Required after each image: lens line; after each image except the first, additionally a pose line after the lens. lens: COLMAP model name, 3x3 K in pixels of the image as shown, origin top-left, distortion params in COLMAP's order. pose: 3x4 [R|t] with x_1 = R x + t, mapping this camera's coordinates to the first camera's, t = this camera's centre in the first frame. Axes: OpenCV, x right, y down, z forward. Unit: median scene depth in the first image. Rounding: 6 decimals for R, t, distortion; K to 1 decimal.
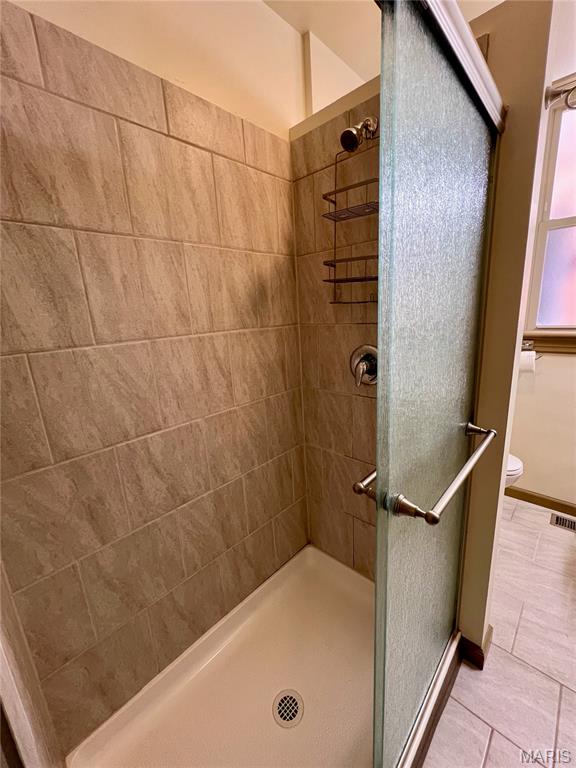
lens RADIAL K [[308.0, 0, 288.0], [0, 308.0, 384.0], [0, 0, 1]] dist [-0.001269, -0.000158]
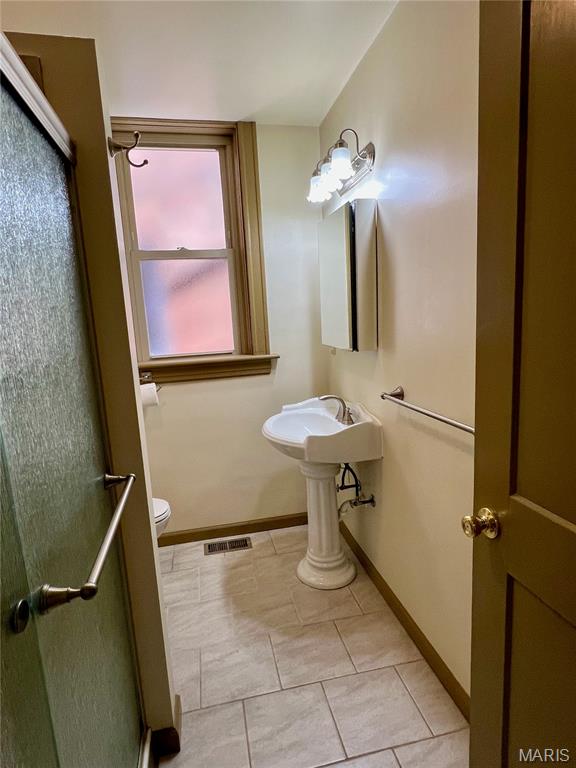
lens RADIAL K [[403.2, 0, 288.0], [0, 403.2, 384.0], [0, 0, 1]] dist [-0.003871, -0.000934]
pose [[0.540364, -0.106557, 0.834657, -0.053525], [0.213155, 0.976928, -0.013277, 0.002971], [-0.813985, 0.185086, 0.550610, -0.088193]]
